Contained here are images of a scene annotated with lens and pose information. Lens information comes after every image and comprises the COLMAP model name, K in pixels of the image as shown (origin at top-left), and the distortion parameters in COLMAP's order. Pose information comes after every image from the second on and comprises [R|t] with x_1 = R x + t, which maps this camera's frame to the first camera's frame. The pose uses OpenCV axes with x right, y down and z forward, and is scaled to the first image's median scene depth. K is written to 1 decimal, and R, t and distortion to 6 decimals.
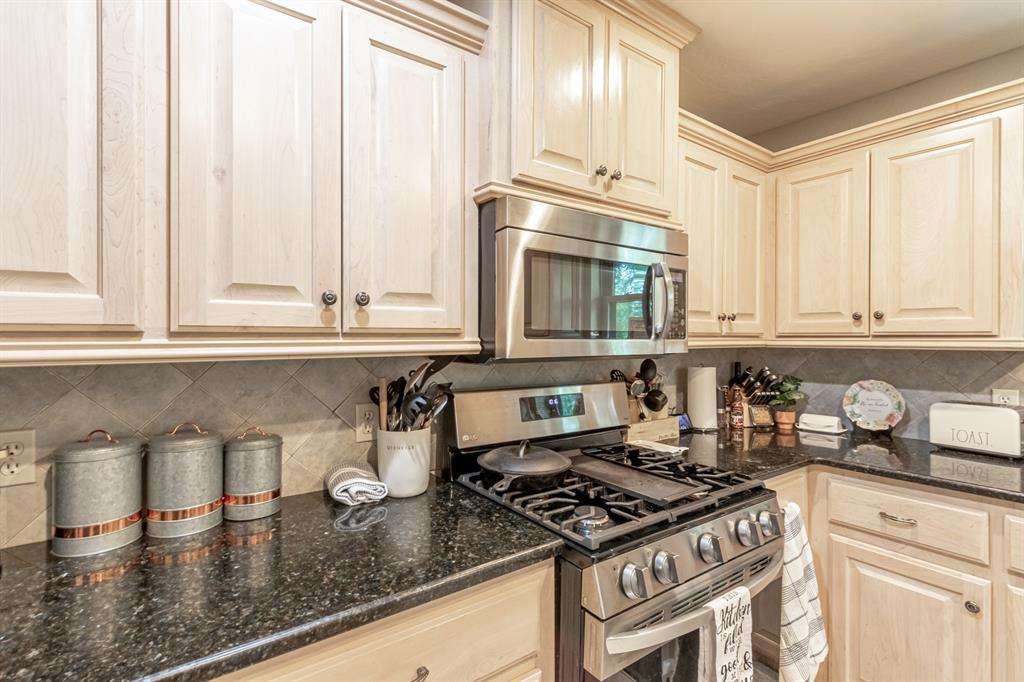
lens RADIAL K [[474.4, 0, 504.9], [0, 474.4, 334.0], [0, 0, 1]] dist [0.009779, -0.001376]
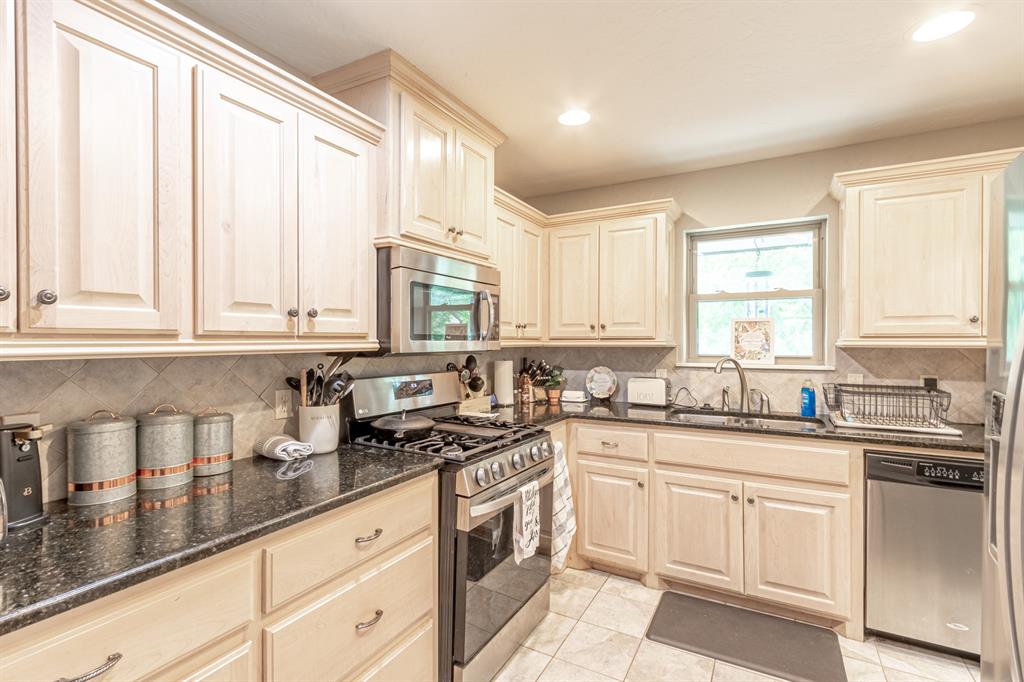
lens RADIAL K [[474.4, 0, 521.8], [0, 474.4, 345.3], [0, 0, 1]] dist [0.009779, -0.001376]
pose [[0.891085, -0.006169, 0.453794, -0.242884], [-0.000273, 0.999900, 0.014128, 0.003821], [-0.453836, -0.012714, 0.890995, -0.384300]]
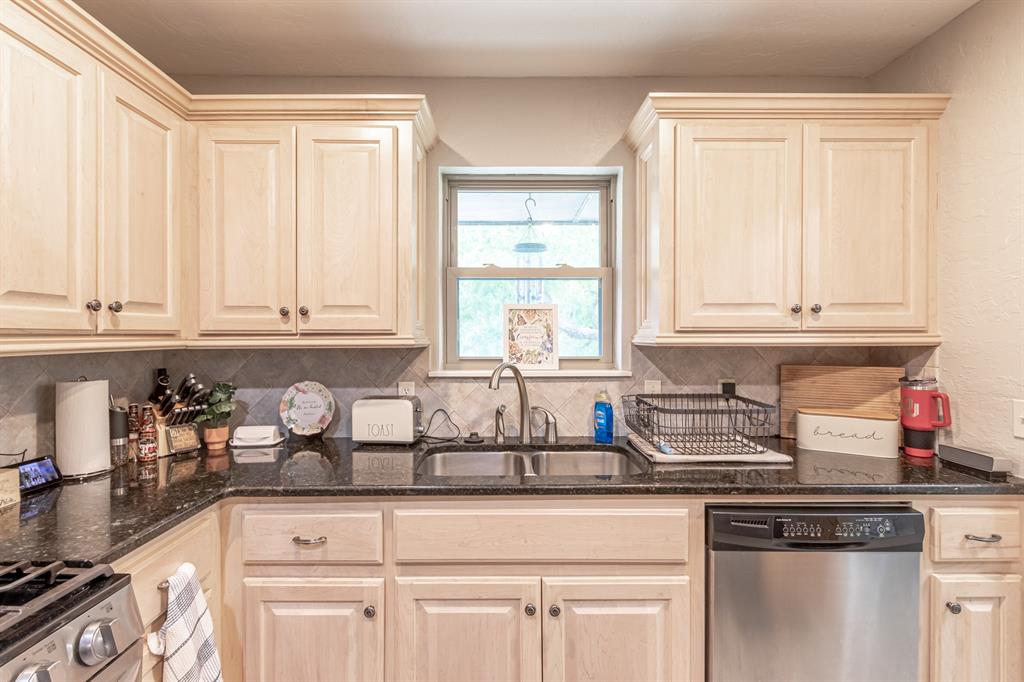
lens RADIAL K [[474.4, 0, 461.9], [0, 474.4, 348.0], [0, 0, 1]] dist [0.009779, -0.001376]
pose [[0.646560, -0.023654, 0.762496, 0.338096], [-0.001014, 0.999492, 0.031865, 0.001322], [-0.762863, -0.021376, 0.646207, 0.221285]]
